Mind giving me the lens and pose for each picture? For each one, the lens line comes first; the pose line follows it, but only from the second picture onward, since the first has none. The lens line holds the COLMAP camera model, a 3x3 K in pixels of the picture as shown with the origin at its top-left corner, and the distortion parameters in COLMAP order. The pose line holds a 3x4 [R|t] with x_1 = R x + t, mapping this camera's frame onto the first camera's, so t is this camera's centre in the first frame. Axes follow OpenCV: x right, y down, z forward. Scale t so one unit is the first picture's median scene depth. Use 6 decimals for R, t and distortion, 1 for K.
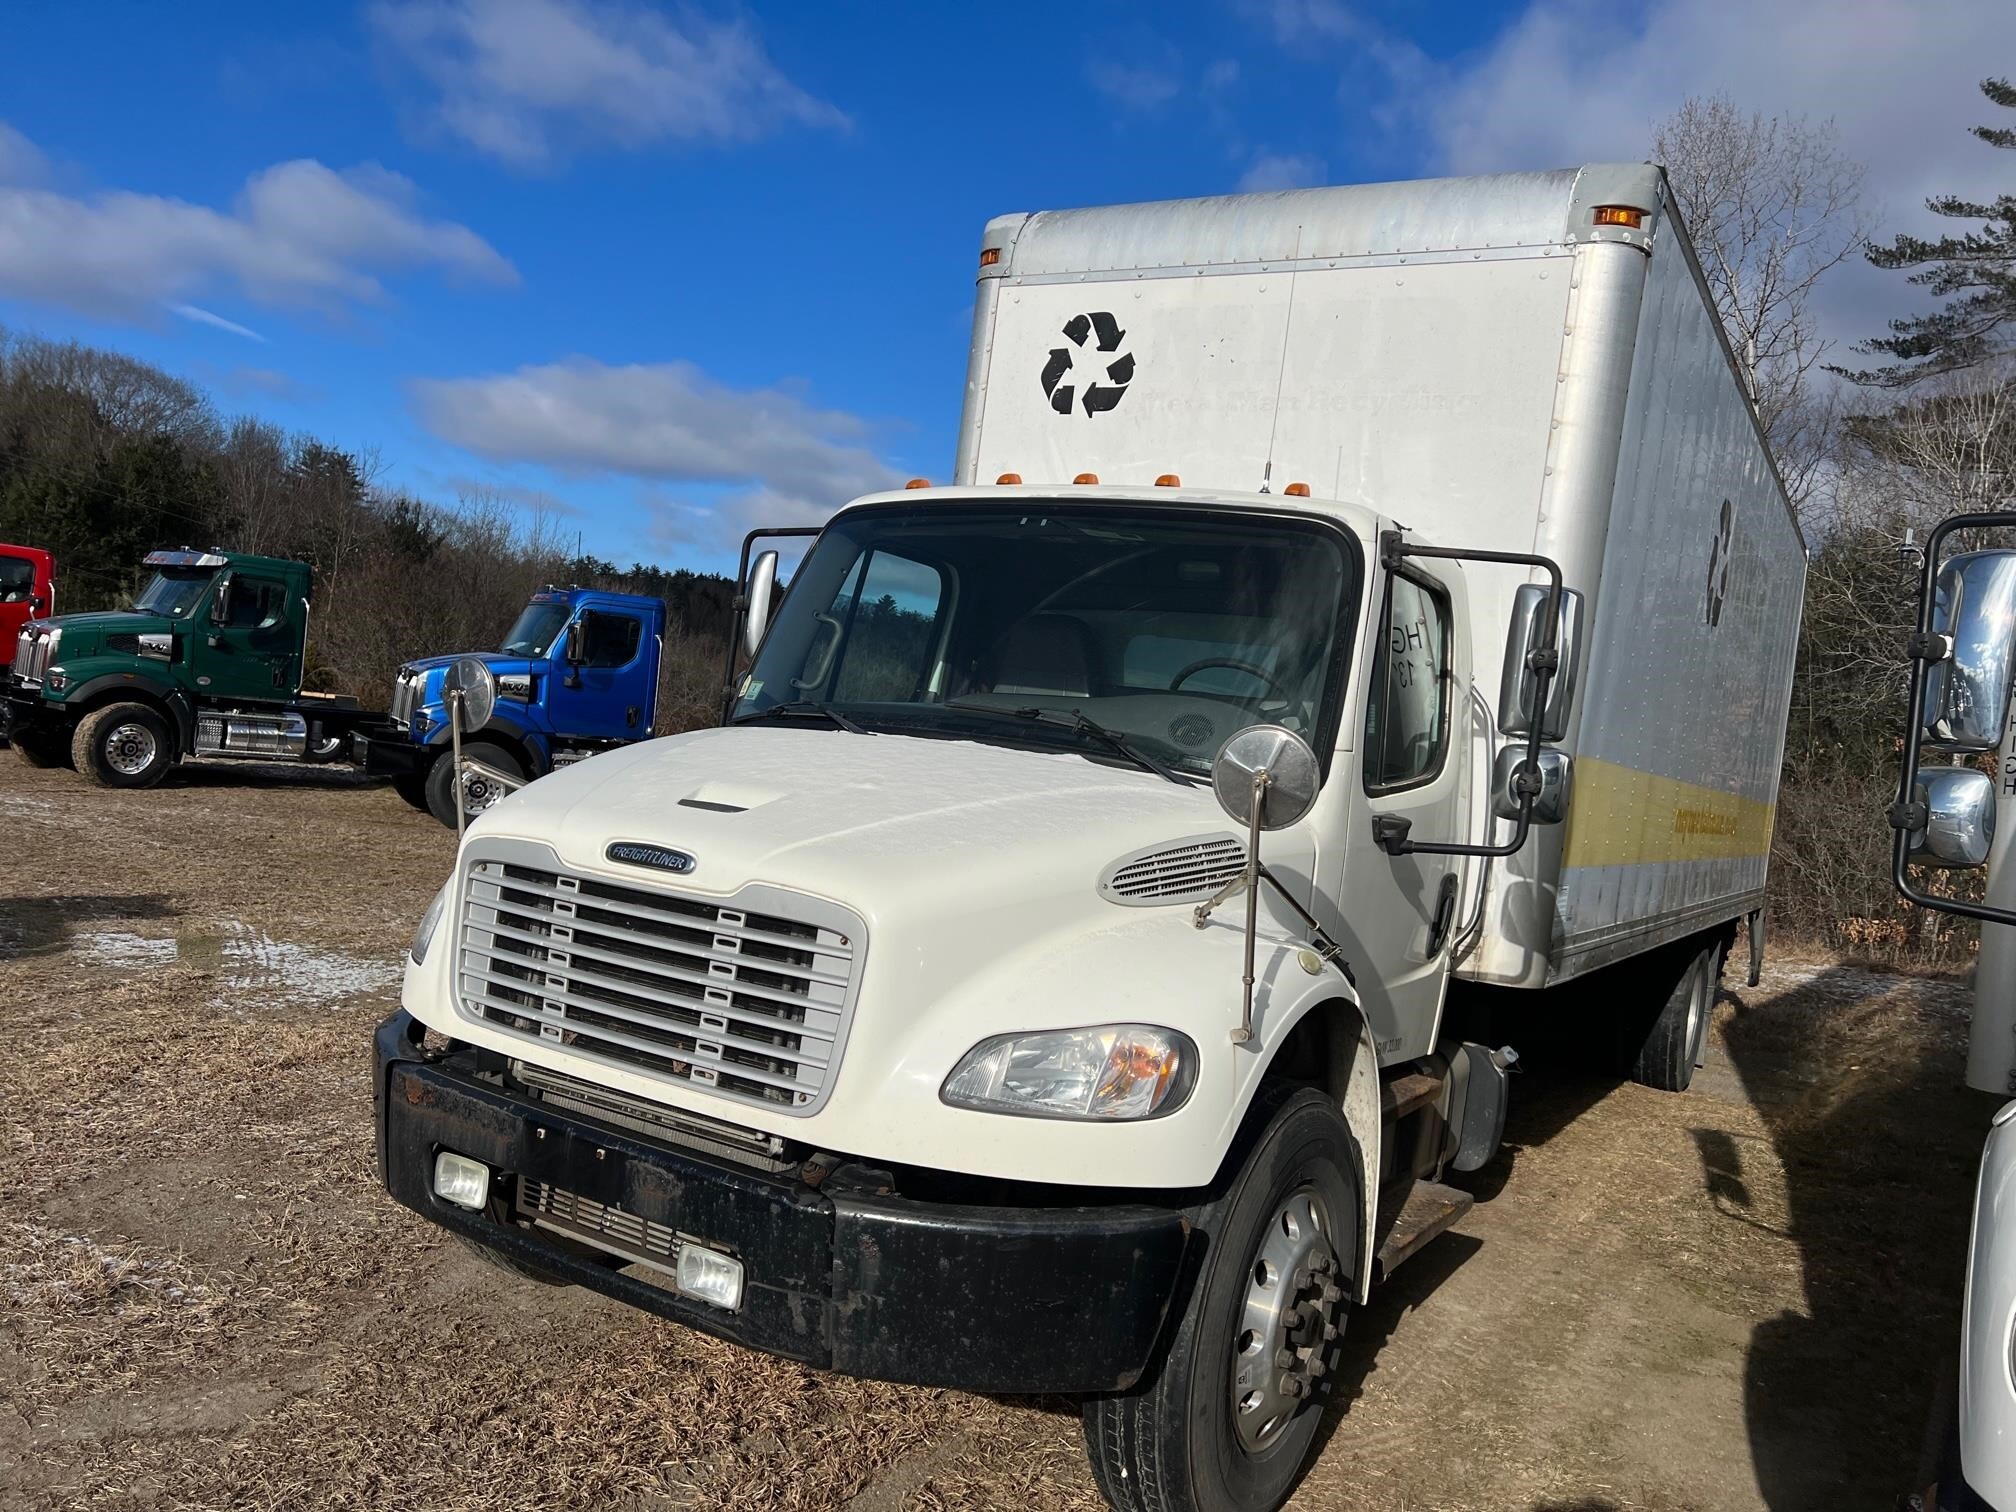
lens RADIAL K [[1488.5, 0, 1008.0], [0, 1488.5, 756.0], [0, 0, 1]] dist [0.001970, 0.000359]
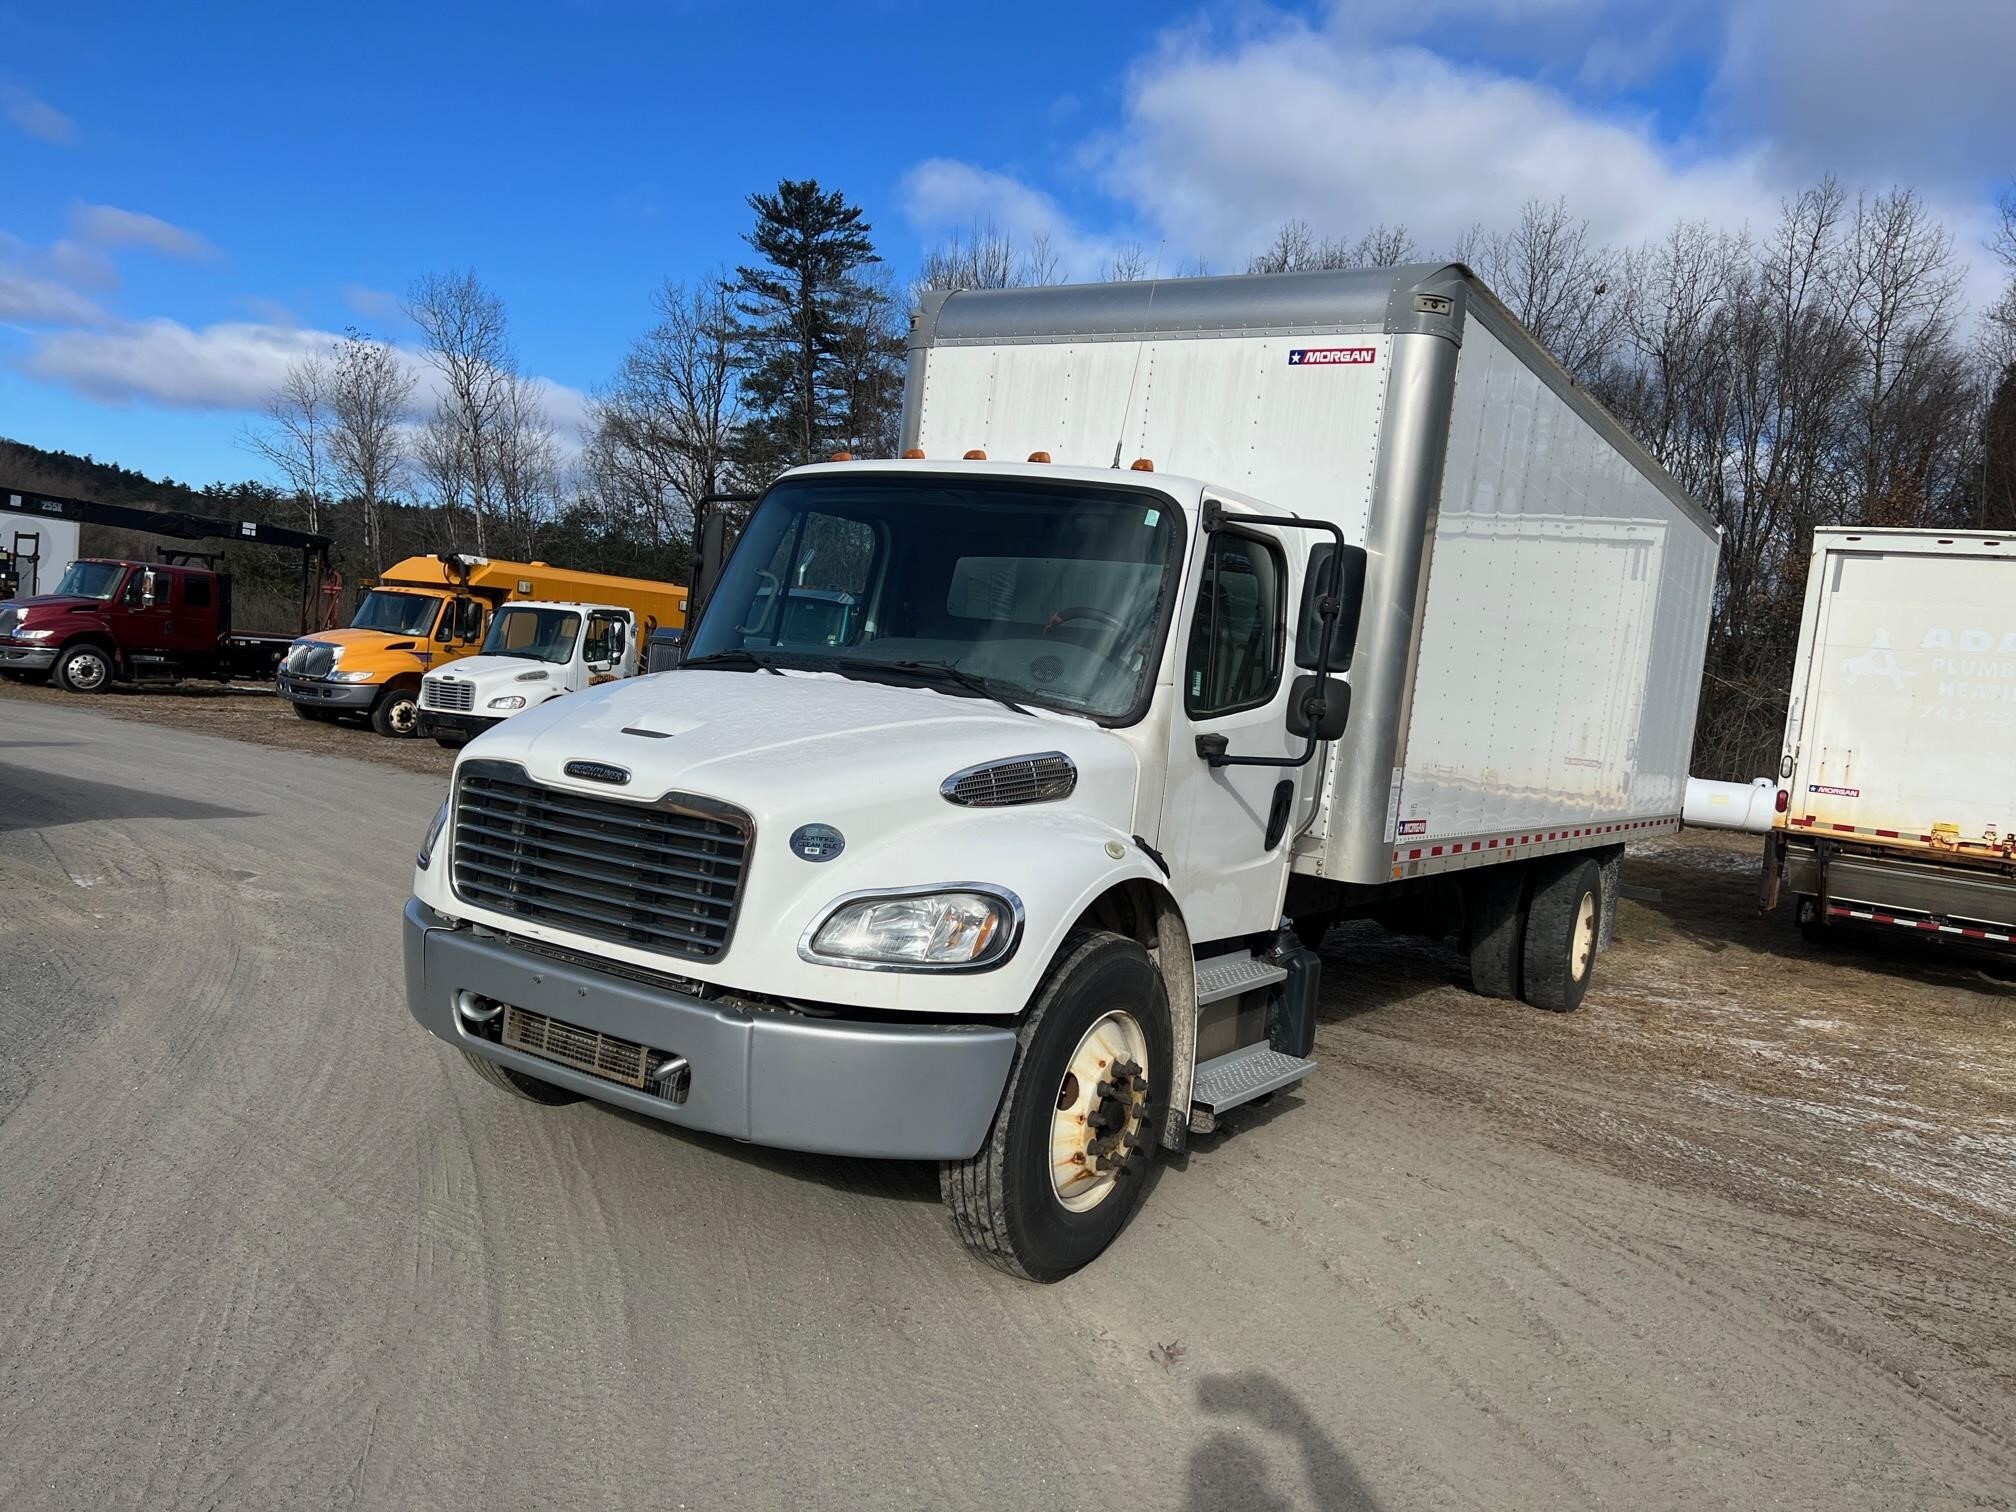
lens RADIAL K [[1488.5, 0, 1008.0], [0, 1488.5, 756.0], [0, 0, 1]] dist [0.001970, 0.000359]
pose [[0.999831, -0.008233, -0.016466, 0.110362], [0.009122, 0.998465, 0.054637, -0.011386], [0.015991, -0.054777, 0.998371, -0.234843]]
